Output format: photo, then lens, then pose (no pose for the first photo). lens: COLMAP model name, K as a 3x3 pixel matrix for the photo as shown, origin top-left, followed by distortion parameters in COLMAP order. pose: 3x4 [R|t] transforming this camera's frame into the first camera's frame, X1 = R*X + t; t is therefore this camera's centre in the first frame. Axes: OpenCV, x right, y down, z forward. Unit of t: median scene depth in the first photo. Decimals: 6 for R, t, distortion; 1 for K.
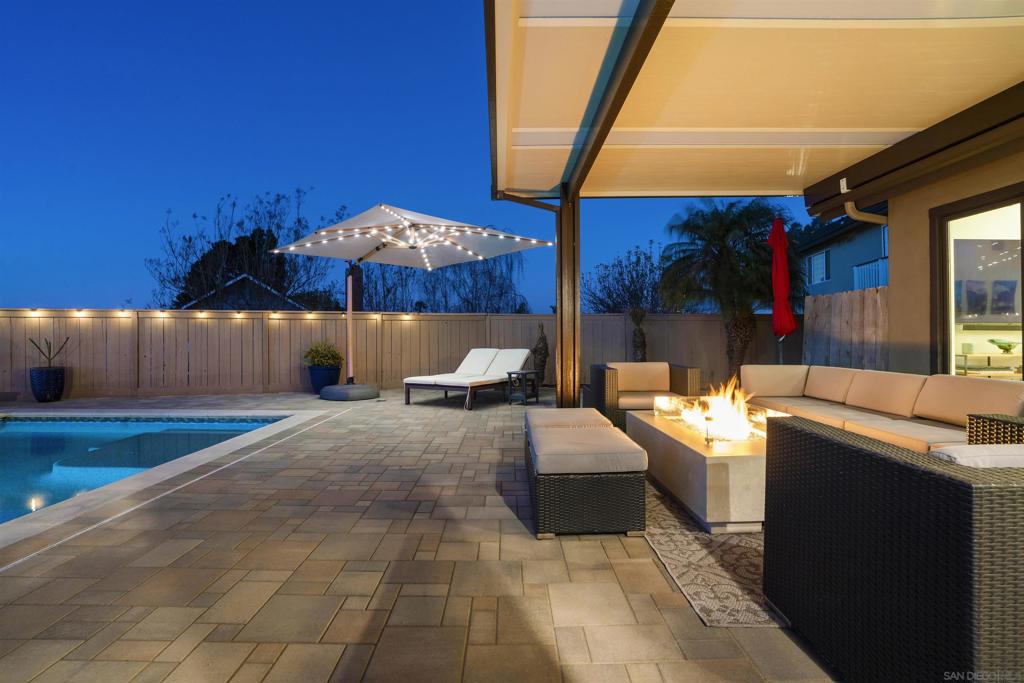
lens RADIAL K [[472.2, 0, 508.4], [0, 472.2, 335.1], [0, 0, 1]] dist [-0.058933, 0.015353]
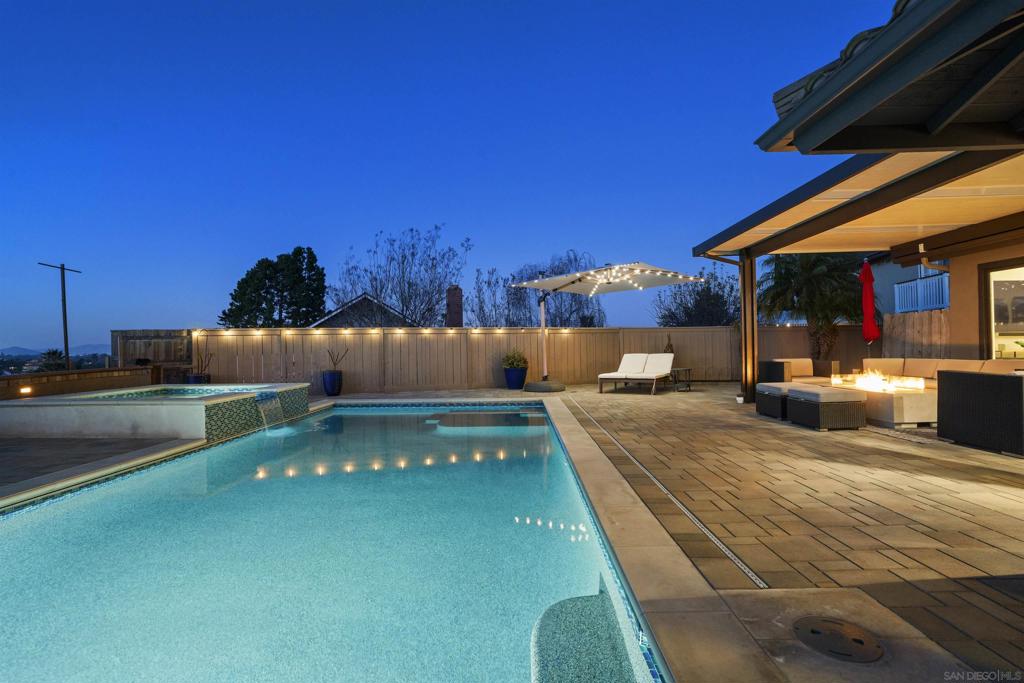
lens RADIAL K [[472.2, 0, 507.6], [0, 472.2, 341.7], [0, 0, 1]] dist [-0.058933, 0.015353]
pose [[0.999756, -0.011896, -0.018637, -0.464883], [0.011740, 0.999895, -0.008461, 0.001706], [0.018736, 0.008240, 0.999791, -0.415306]]
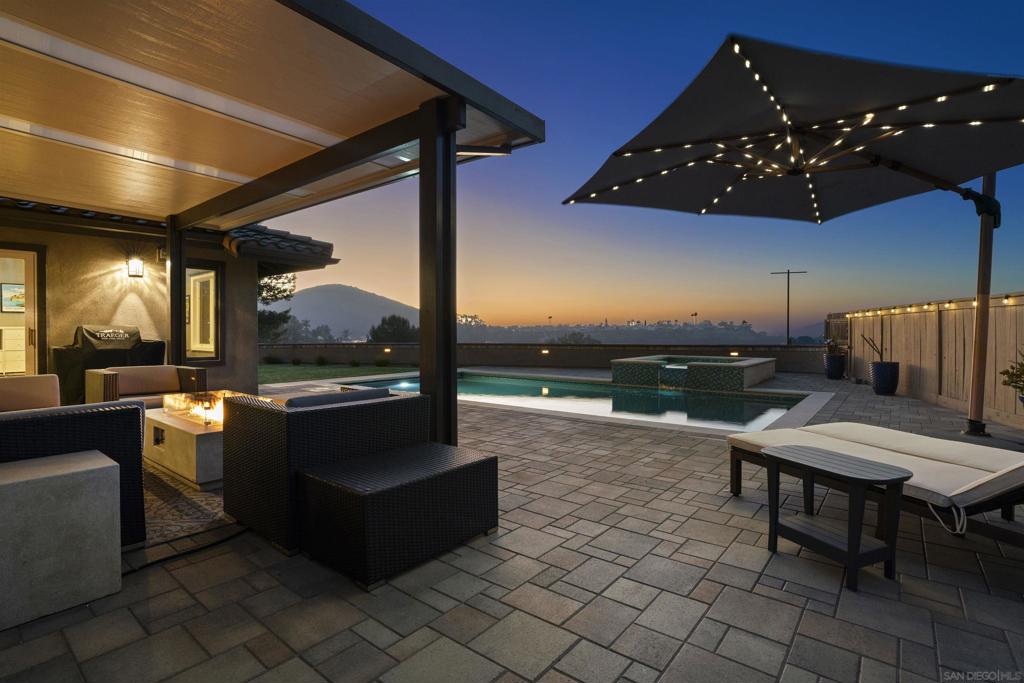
lens RADIAL K [[498.0, 0, 501.1], [0, 498.0, 325.3], [0, 0, 1]] dist [-0.031796, 0.002227]
pose [[-0.636669, -0.000255, -0.771137, 0.422285], [0.008572, 0.999936, -0.007408, -0.013433], [0.771090, -0.011327, -0.636626, 1.046110]]
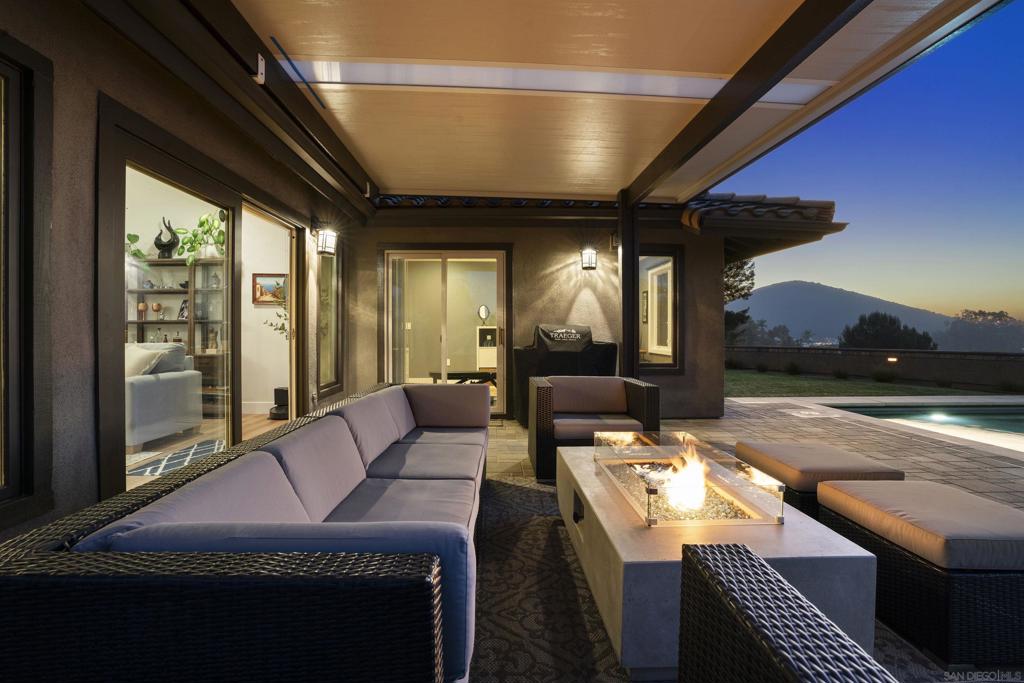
lens RADIAL K [[498.0, 0, 516.8], [0, 498.0, 331.0], [0, 0, 1]] dist [-0.031796, 0.002227]
pose [[-0.998930, 0.001124, -0.046233, 0.305616], [0.001183, 0.999999, -0.001250, -0.014489], [0.046232, -0.001303, -0.998930, 0.741782]]
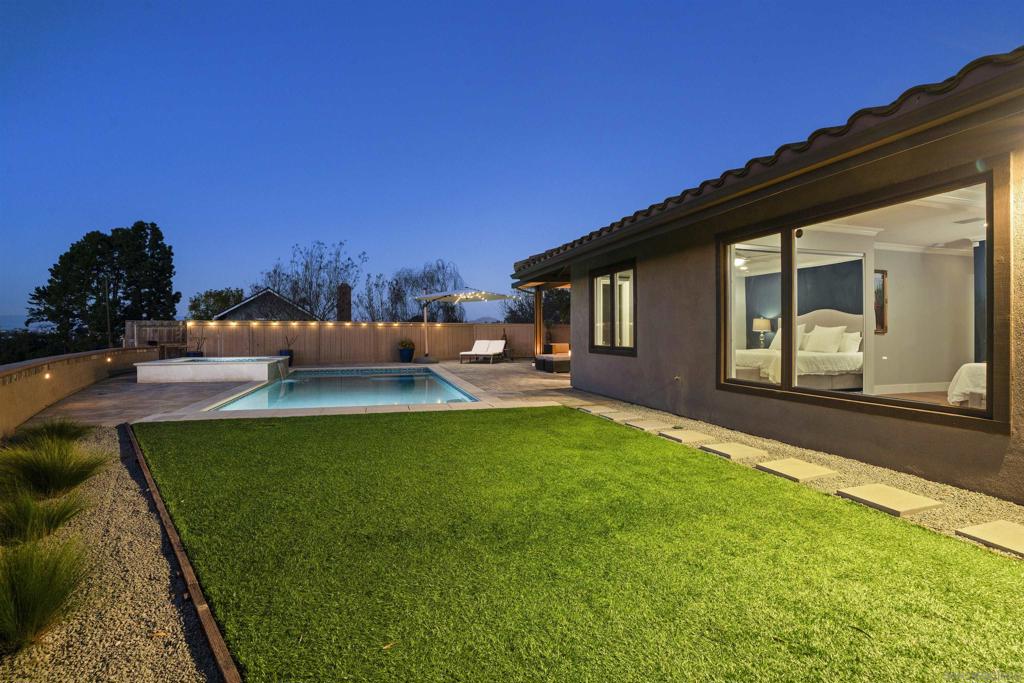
lens RADIAL K [[472.2, 0, 512.8], [0, 472.2, 335.4], [0, 0, 1]] dist [-0.058933, 0.015353]
pose [[0.959620, -0.000263, 0.281300, -0.632344], [-0.001771, 0.999974, 0.006977, -0.010777], [-0.281295, -0.007194, 0.959595, -1.348326]]
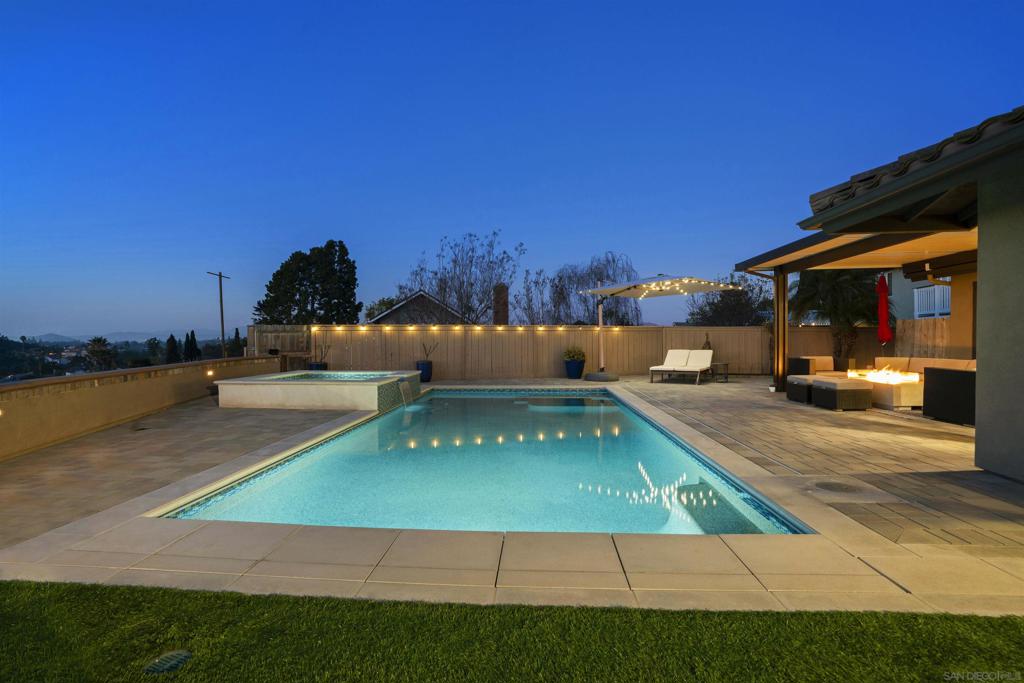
lens RADIAL K [[472.2, 0, 509.5], [0, 472.2, 343.1], [0, 0, 1]] dist [-0.058933, 0.015353]
pose [[0.998504, 0.001422, -0.054668, -0.626409], [-0.000847, 0.999944, 0.010527, -0.011249], [0.054680, -0.010465, 0.998449, -0.688340]]
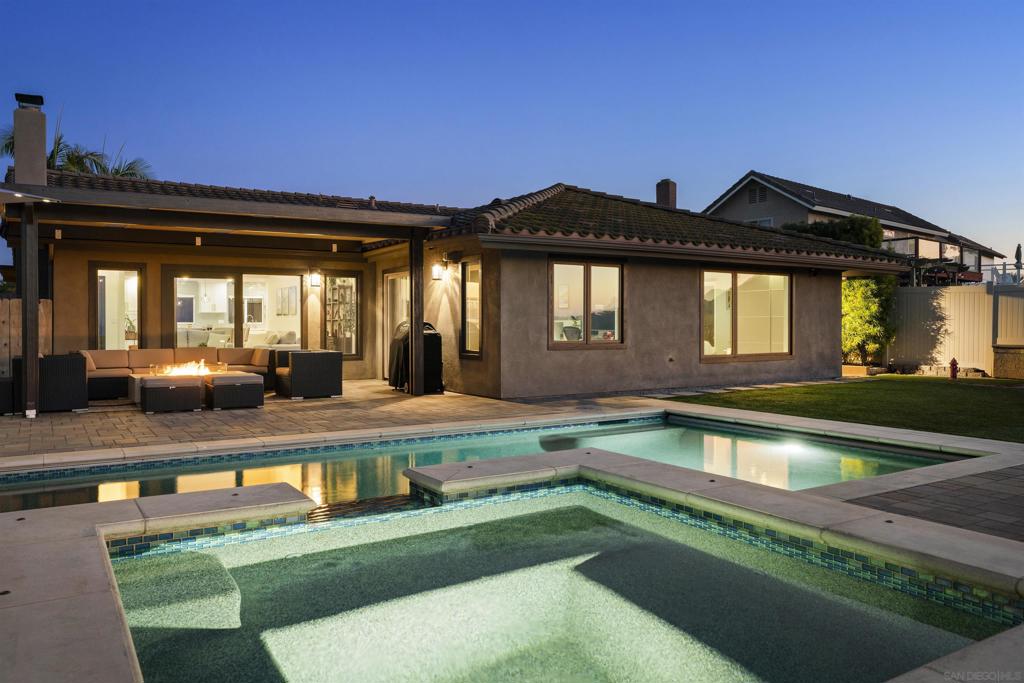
lens RADIAL K [[741.5, 0, 515.8], [0, 741.5, 334.2], [0, 0, 1]] dist [-0.016056, 0.021702]
pose [[-0.546416, -0.004912, 0.837500, -1.422015], [0.001438, 0.999976, 0.006803, -0.004528], [-0.837513, 0.004921, -0.546395, 0.674533]]
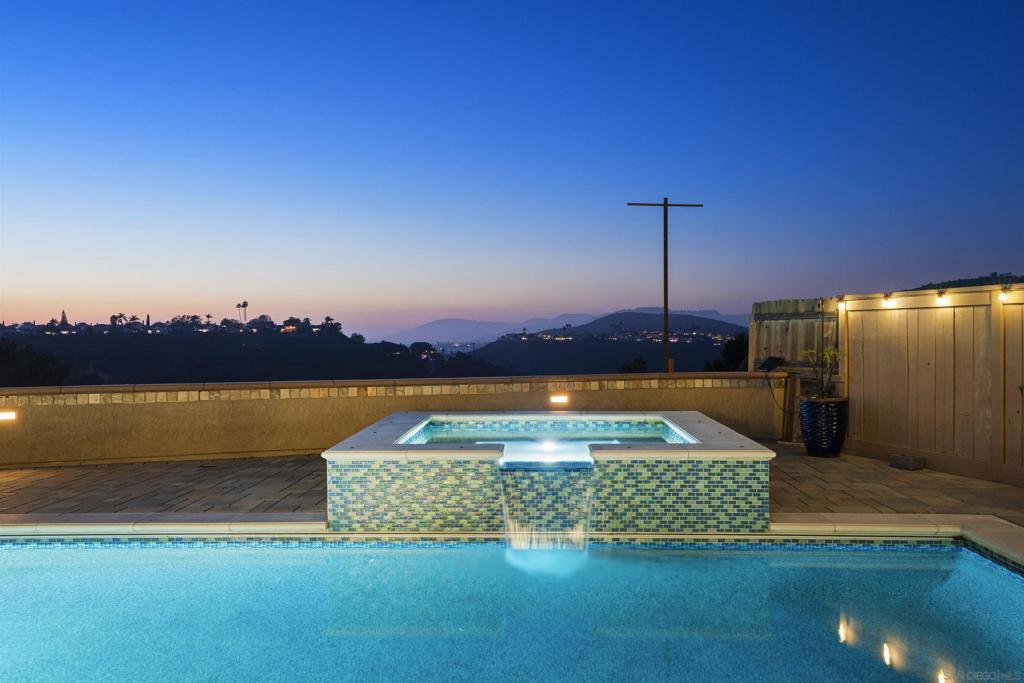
lens RADIAL K [[923.1, 0, 505.5], [0, 923.1, 338.8], [0, 0, 1]] dist [0.062679, -0.006912]
pose [[-0.038787, 0.014829, -0.999137, -0.169587], [0.009907, 0.999846, 0.014455, -0.023444], [0.999198, -0.009338, -0.038928, 0.519986]]
